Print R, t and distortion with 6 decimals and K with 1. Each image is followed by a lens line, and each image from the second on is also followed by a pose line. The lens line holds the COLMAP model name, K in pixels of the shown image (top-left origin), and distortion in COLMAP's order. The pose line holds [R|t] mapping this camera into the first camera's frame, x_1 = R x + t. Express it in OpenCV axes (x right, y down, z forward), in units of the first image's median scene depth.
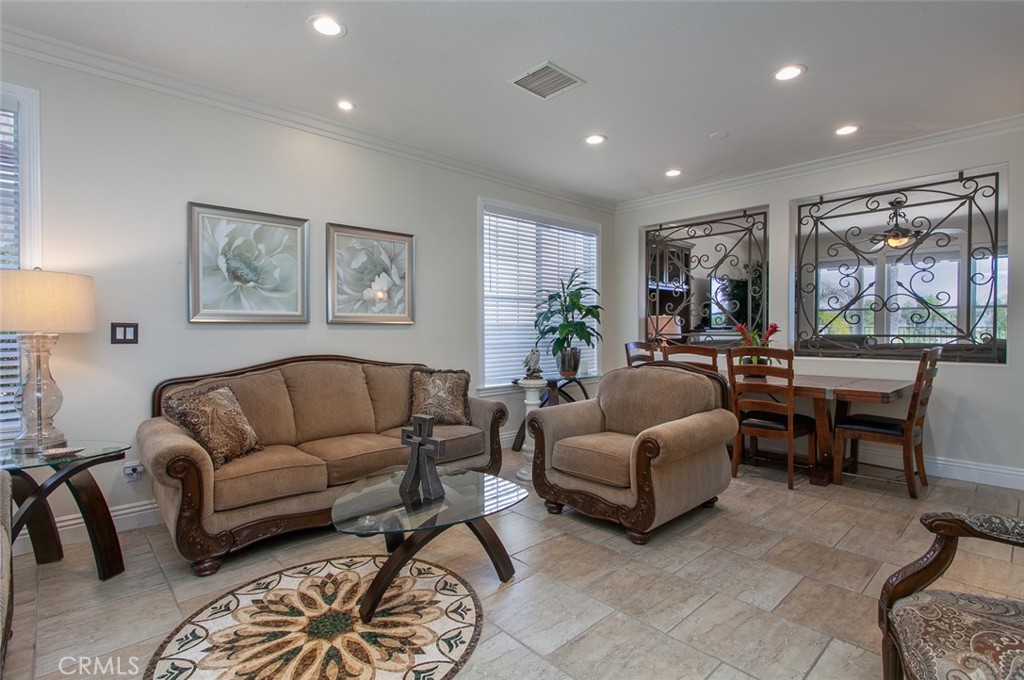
lens RADIAL K [[484.1, 0, 520.7], [0, 484.1, 341.6], [0, 0, 1]] dist [-0.001471, 0.000829]
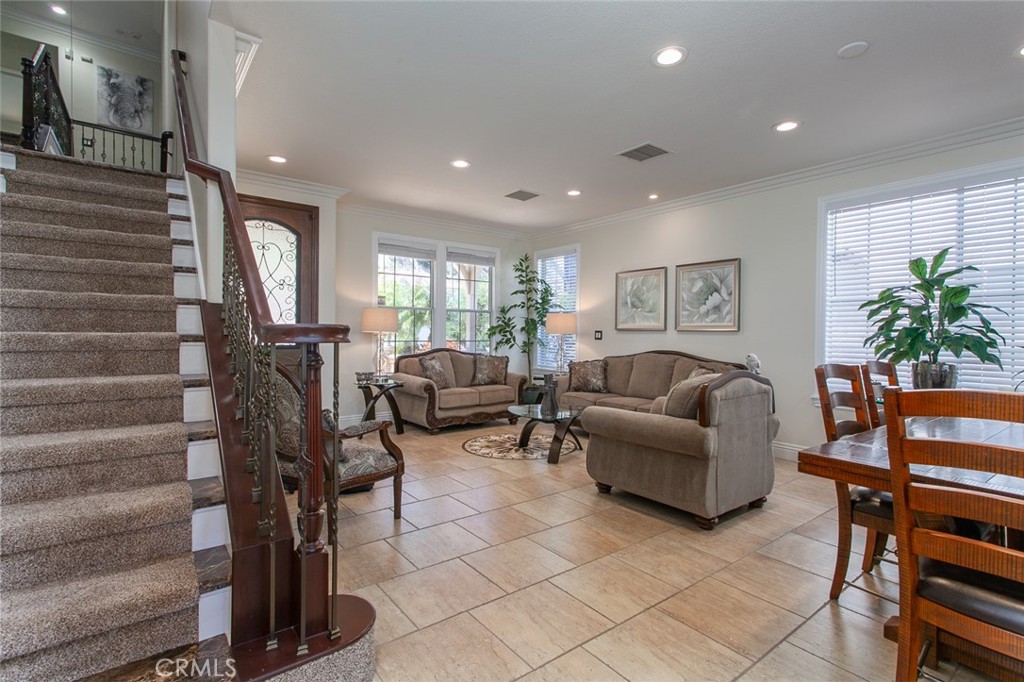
lens RADIAL K [[484.1, 0, 519.7], [0, 484.1, 334.7], [0, 0, 1]] dist [-0.001471, 0.000829]
pose [[-0.082070, 0.002850, -0.996622, 1.308429], [-0.039460, 0.999203, 0.006107, -0.016159], [0.995845, 0.039827, -0.081892, 0.703050]]
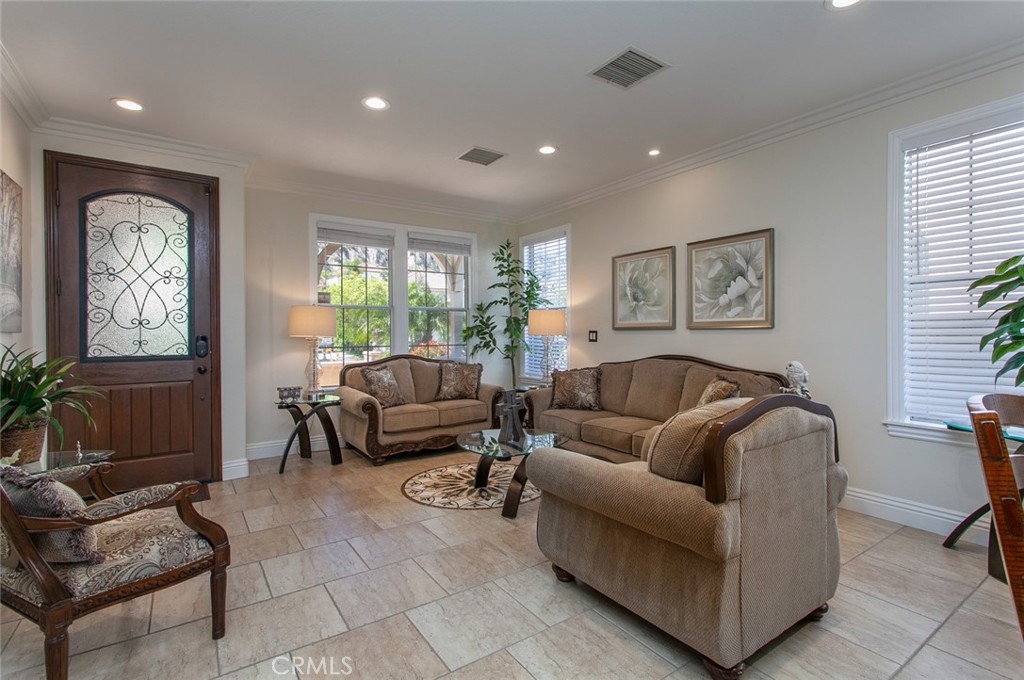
lens RADIAL K [[484.1, 0, 518.5], [0, 484.1, 335.7], [0, 0, 1]] dist [-0.001471, 0.000829]
pose [[-0.136292, 0.003990, -0.990661, 0.915160], [-0.024003, 0.999685, 0.007329, -0.021720], [0.990378, 0.024777, -0.136153, 0.836765]]
